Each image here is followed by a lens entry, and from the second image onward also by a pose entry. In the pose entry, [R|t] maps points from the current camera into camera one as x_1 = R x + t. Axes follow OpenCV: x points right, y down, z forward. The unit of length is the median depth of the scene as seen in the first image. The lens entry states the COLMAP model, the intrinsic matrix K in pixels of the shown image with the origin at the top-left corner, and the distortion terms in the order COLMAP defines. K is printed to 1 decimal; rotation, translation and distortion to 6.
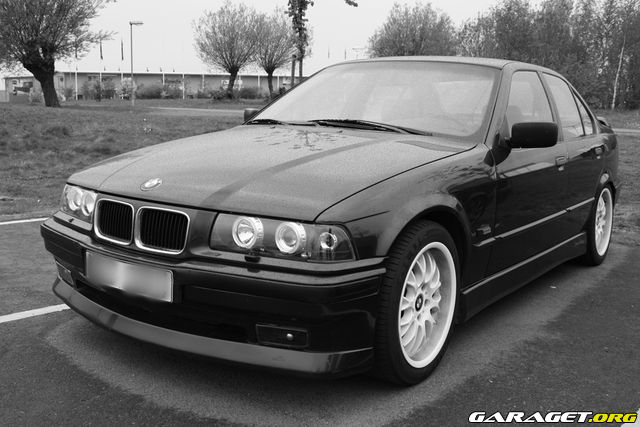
lens RADIAL K [[691.2, 0, 321.0], [0, 691.2, 211.8], [0, 0, 1]] dist [-0.069078, 0.000000]
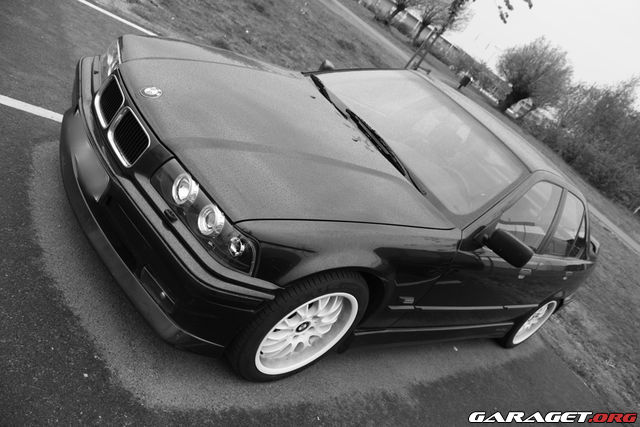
lens RADIAL K [[535.1, 0, 321.6], [0, 535.1, 214.6], [0, 0, 1]] dist [-0.100822, 0.033023]
pose [[0.813937, 0.580016, -0.032982, 0.077055], [-0.564440, 0.802966, 0.191451, -0.150448], [0.137528, -0.137213, 0.980948, 0.185104]]
